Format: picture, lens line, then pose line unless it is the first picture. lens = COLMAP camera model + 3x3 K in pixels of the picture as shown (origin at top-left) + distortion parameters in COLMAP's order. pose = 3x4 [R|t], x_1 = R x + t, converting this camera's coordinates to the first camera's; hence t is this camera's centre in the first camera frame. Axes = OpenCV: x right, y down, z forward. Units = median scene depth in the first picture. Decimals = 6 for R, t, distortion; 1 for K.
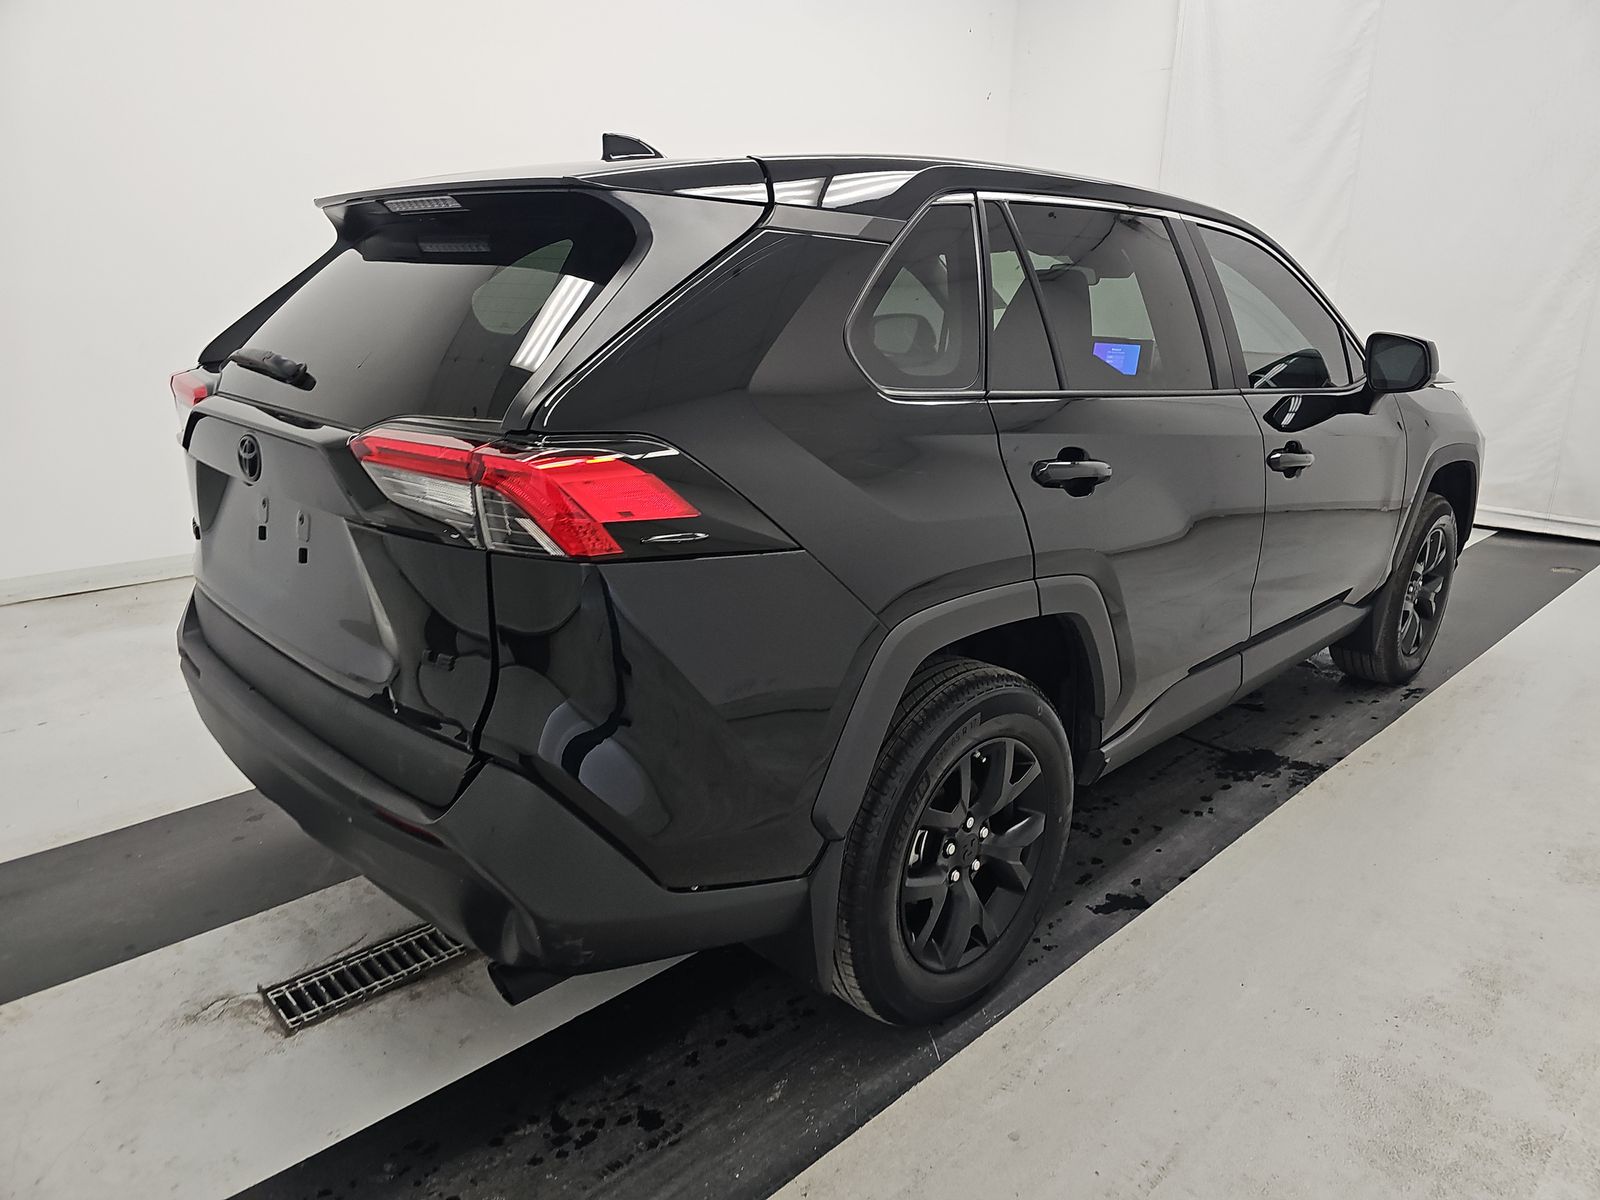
lens RADIAL K [[1074.5, 0, 803.9], [0, 1074.5, 603.5], [0, 0, 1]] dist [-0.001825, 0.002758]
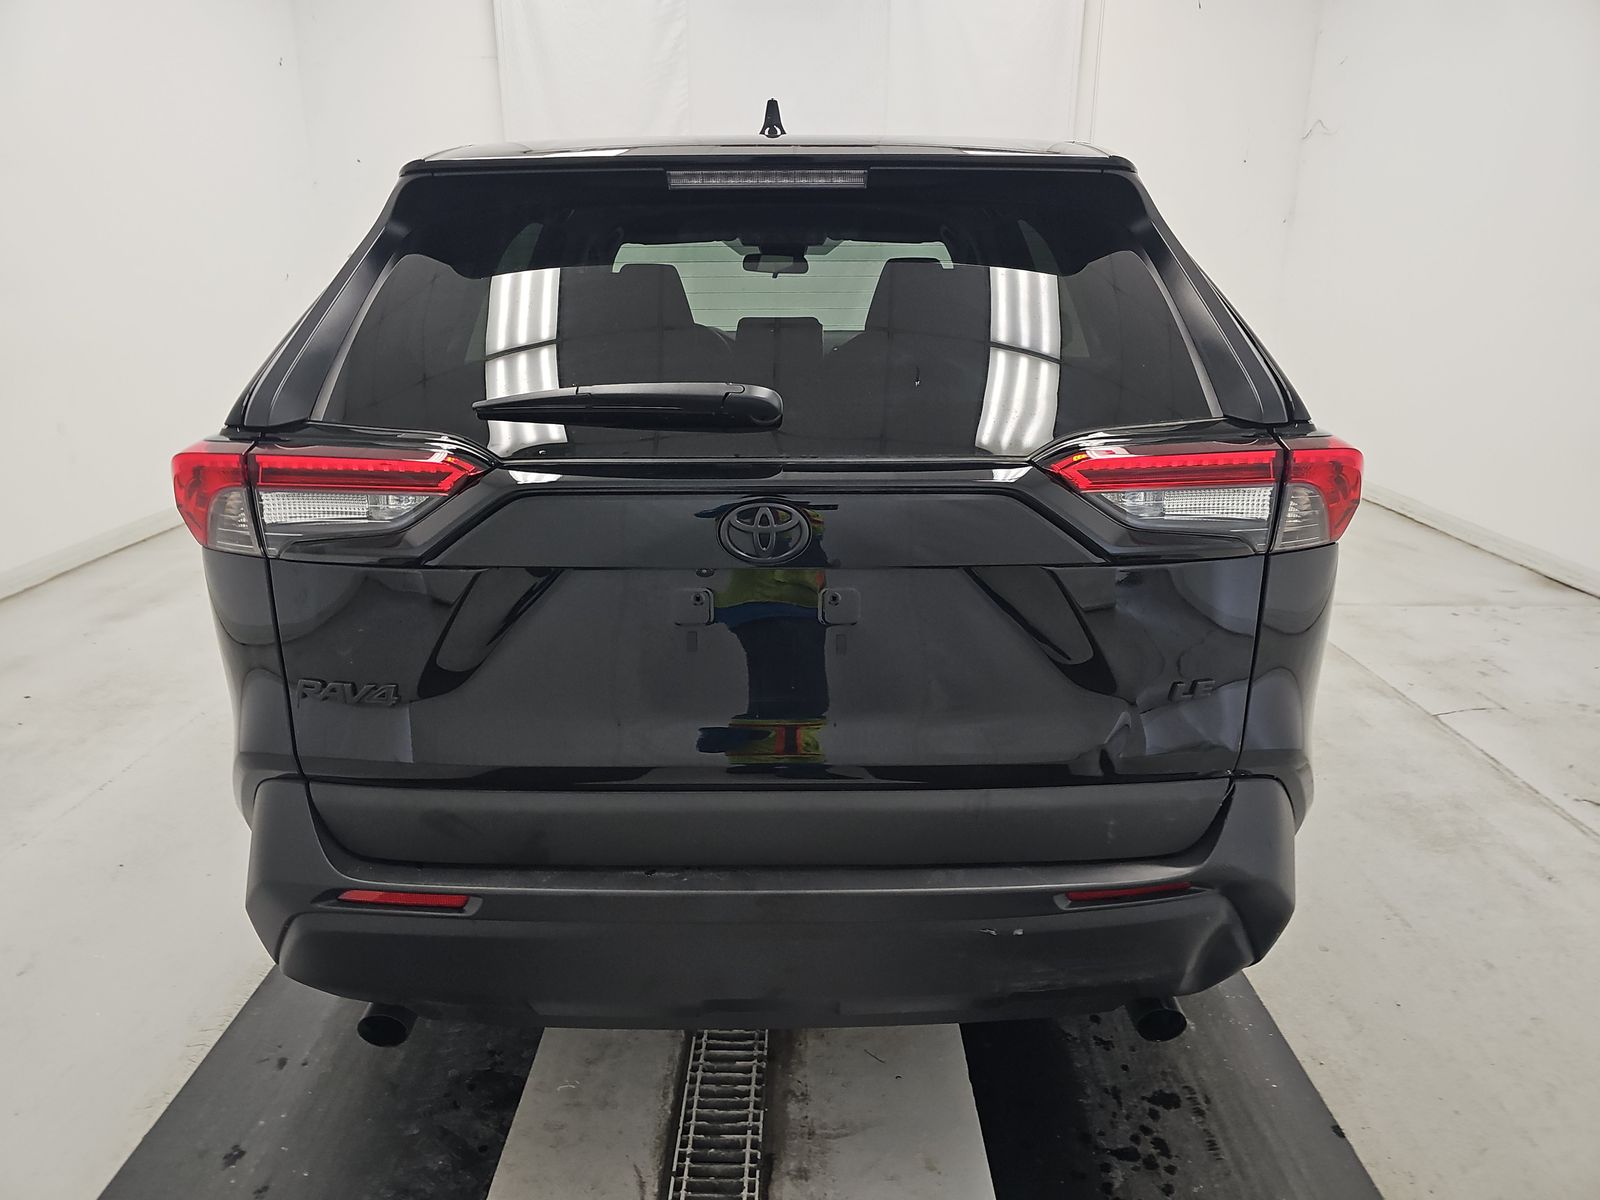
lens RADIAL K [[1074.5, 0, 800.4], [0, 1074.5, 597.9], [0, 0, 1]] dist [-0.001825, 0.002758]
pose [[0.699011, -0.223882, 0.679162, -0.909138], [0.224006, 0.970482, 0.089361, -0.136918], [-0.679121, 0.089672, 0.728529, 0.428695]]
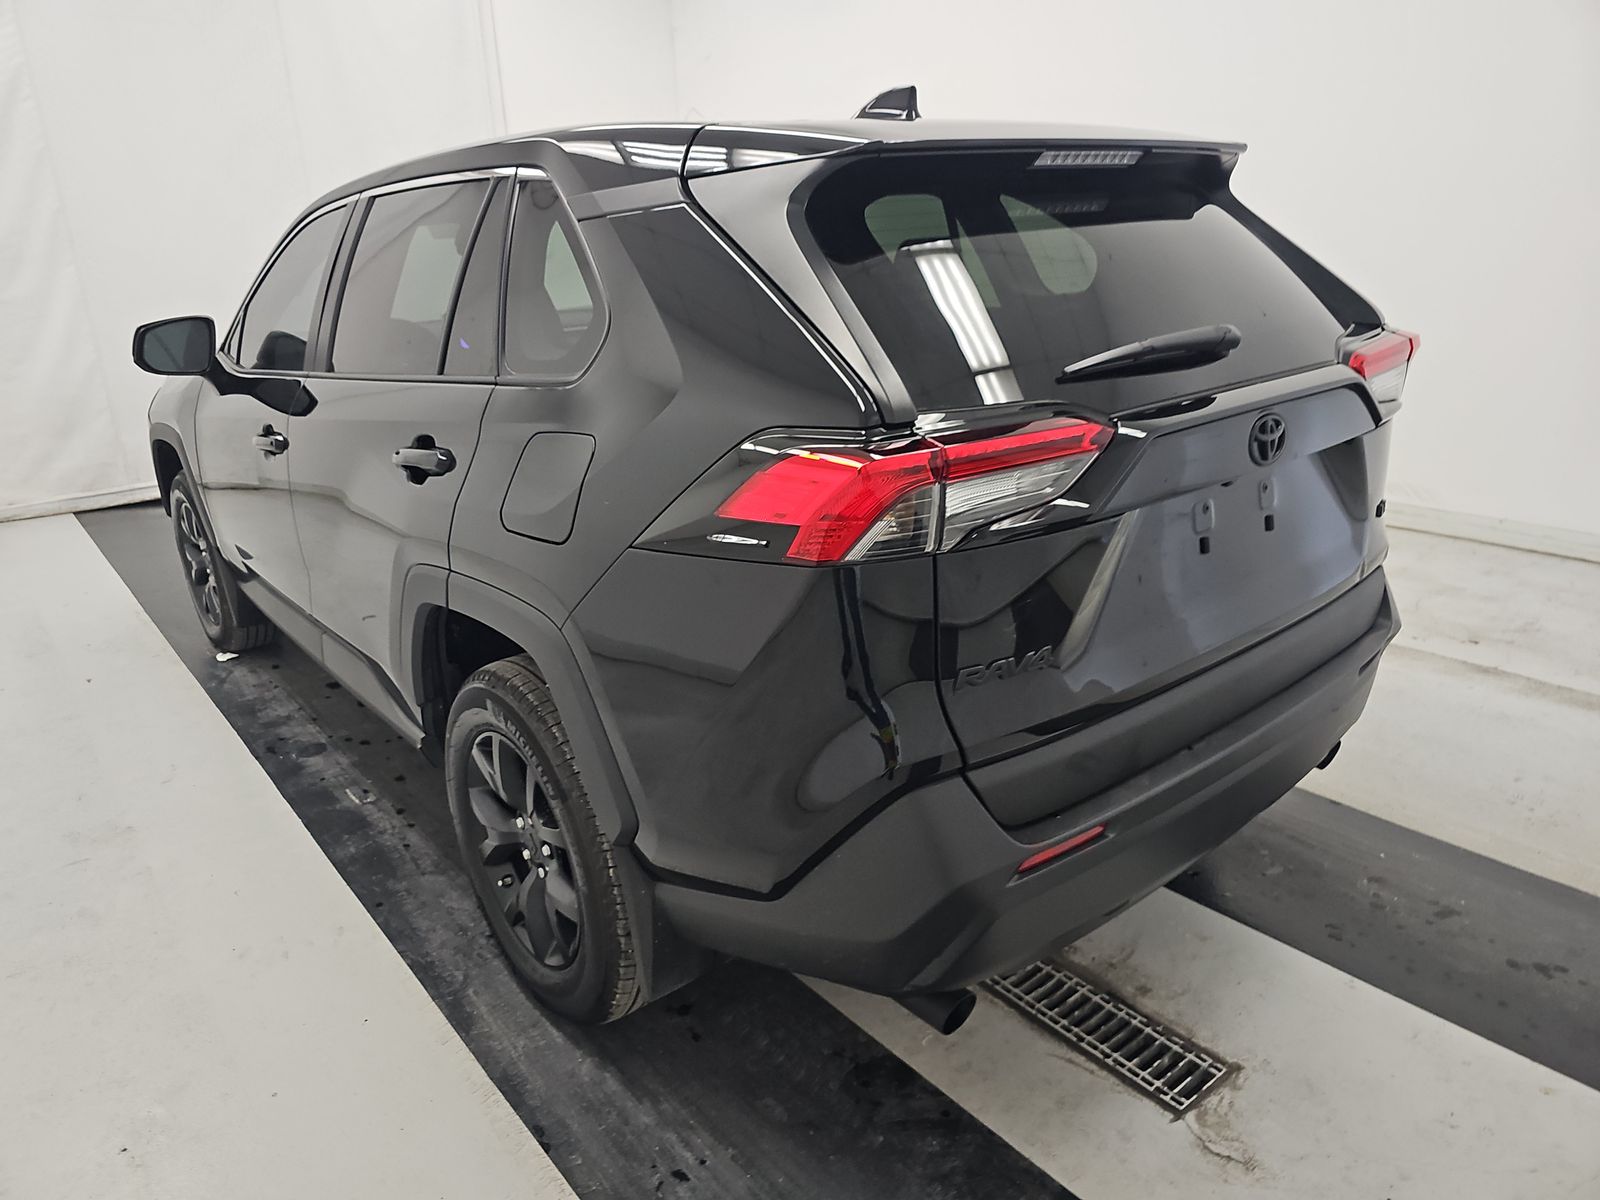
lens RADIAL K [[1074.5, 0, 798.5], [0, 1074.5, 601.8], [0, 0, 1]] dist [-0.001825, 0.002758]
pose [[0.080516, -0.342616, 0.936019, -1.313875], [0.345330, 0.890497, 0.296249, -0.378002], [-0.935021, 0.299382, 0.190014, 1.126824]]
